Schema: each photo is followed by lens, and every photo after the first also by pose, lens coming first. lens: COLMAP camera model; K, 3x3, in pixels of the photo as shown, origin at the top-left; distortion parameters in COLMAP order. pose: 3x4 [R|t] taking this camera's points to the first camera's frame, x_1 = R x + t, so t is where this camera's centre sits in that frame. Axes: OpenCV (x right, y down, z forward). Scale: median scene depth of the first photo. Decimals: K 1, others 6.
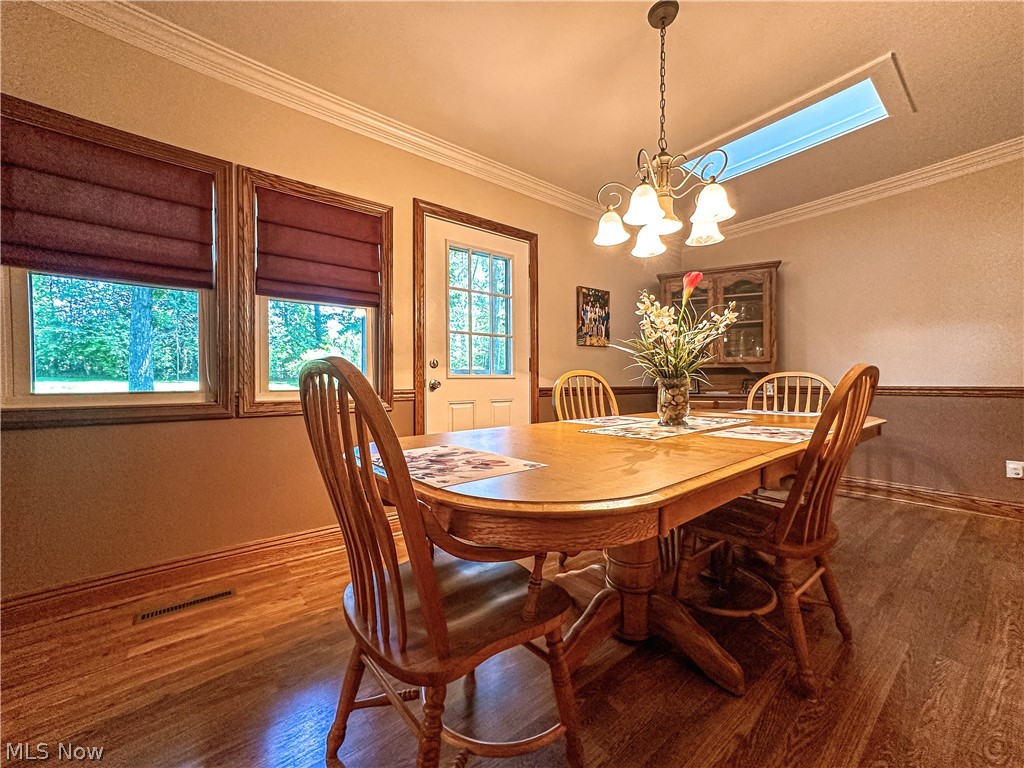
lens RADIAL K [[409.7, 0, 512.0], [0, 409.7, 384.0], [0, 0, 1]] dist [-0.002095, -0.000063]
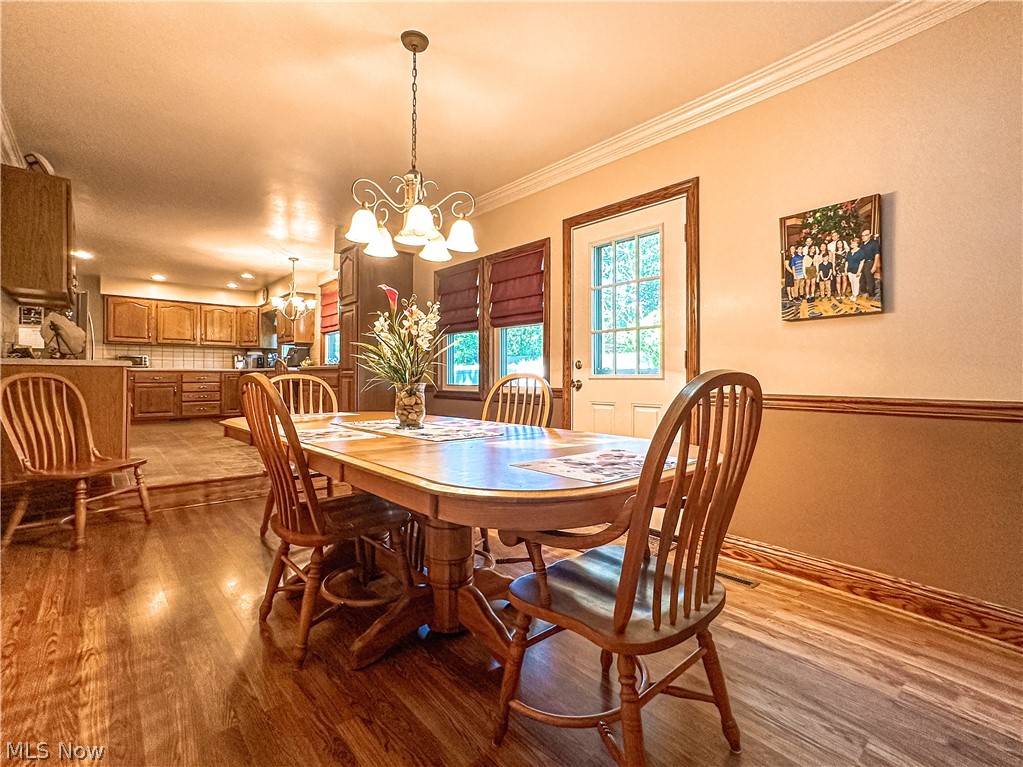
lens RADIAL K [[479.6, 0, 511.5], [0, 479.6, 383.5], [0, 0, 1]] dist [-0.020375, -0.000038]
pose [[0.052268, 0.019040, -0.998452, 0.803714], [-0.006346, 0.999804, 0.018733, -0.018310], [0.998613, 0.005357, 0.052378, 0.586373]]
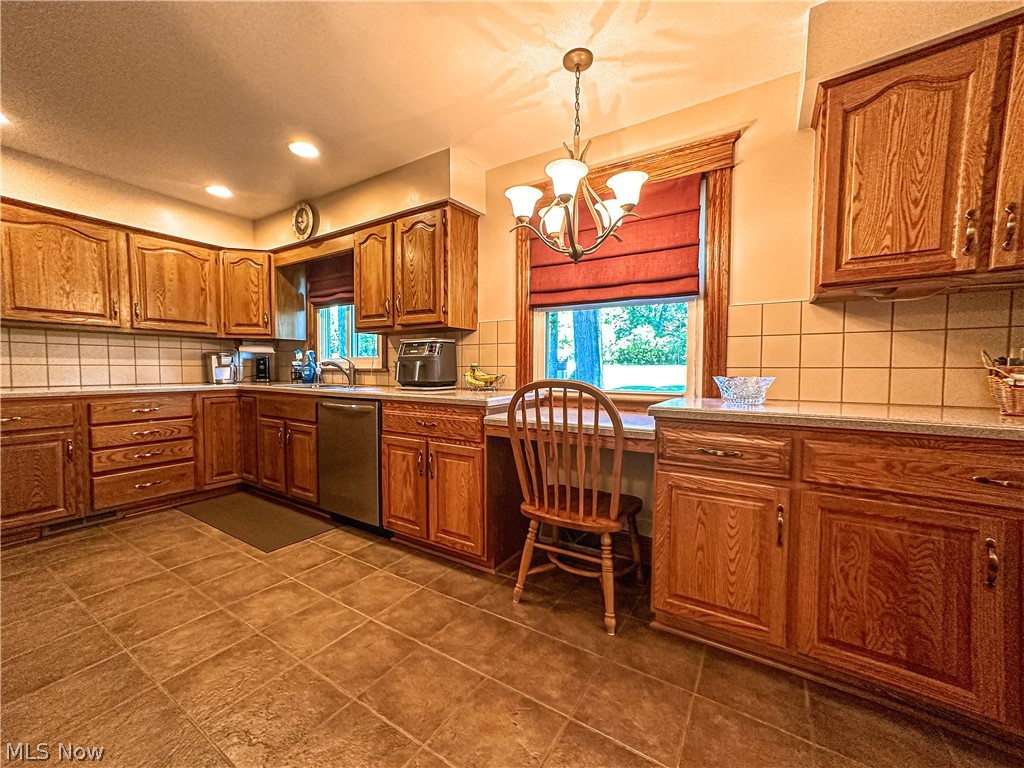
lens RADIAL K [[409.7, 0, 512.0], [0, 409.7, 384.0], [0, 0, 1]] dist [-0.002095, -0.000063]
pose [[0.334829, 0.041843, -0.941349, -0.569012], [-0.007105, 0.999097, 0.041883, -0.082294], [0.942252, -0.007336, 0.334824, -0.371478]]
